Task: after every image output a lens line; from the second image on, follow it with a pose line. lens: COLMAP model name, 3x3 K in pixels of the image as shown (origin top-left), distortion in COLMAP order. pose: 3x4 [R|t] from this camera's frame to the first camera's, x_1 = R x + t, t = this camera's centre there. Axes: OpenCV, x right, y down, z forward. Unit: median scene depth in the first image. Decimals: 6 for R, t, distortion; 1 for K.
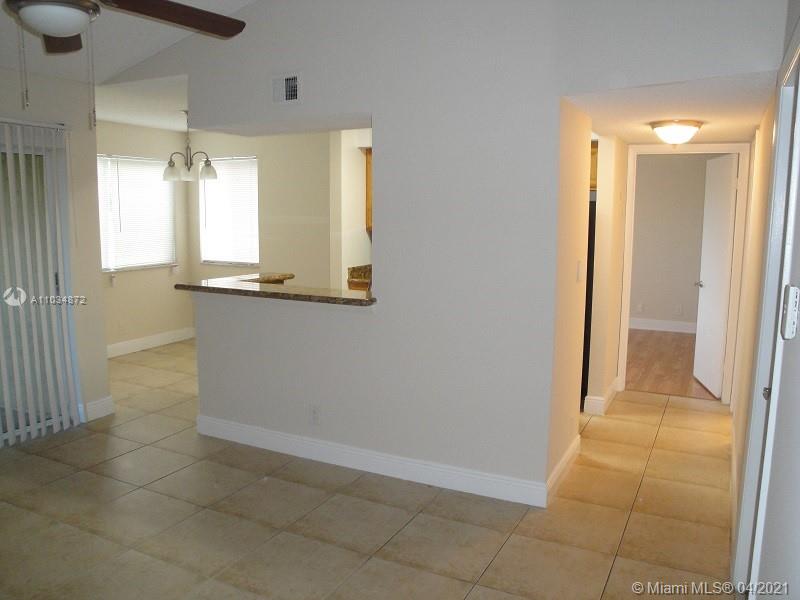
lens RADIAL K [[658.3, 0, 378.0], [0, 658.3, 308.6], [0, 0, 1]] dist [-0.113499, 0.101338]
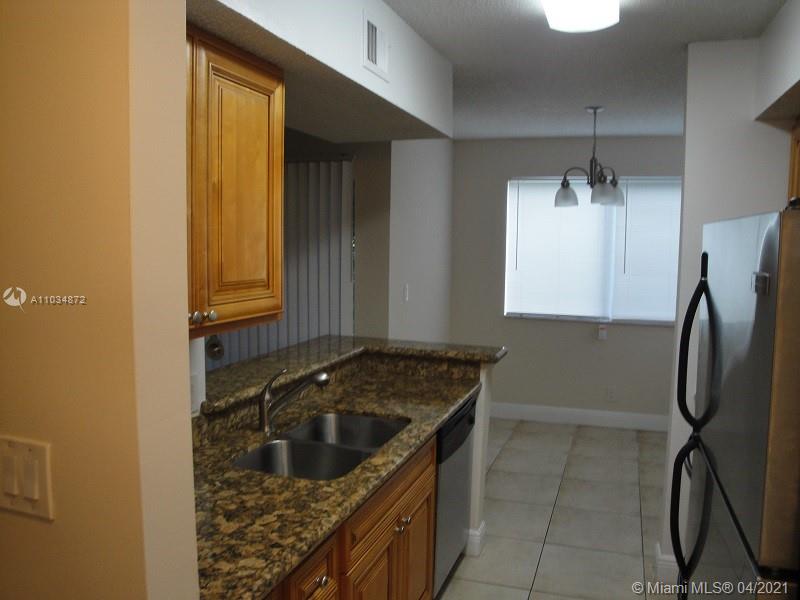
lens RADIAL K [[658.3, 0, 400.9], [0, 658.3, 298.0], [0, 0, 1]] dist [-0.113499, 0.101338]
pose [[0.154884, 0.100978, -0.982759, 0.600418], [-0.175106, 0.981818, 0.073285, -0.177912], [0.972291, 0.160736, 0.169750, 1.079873]]
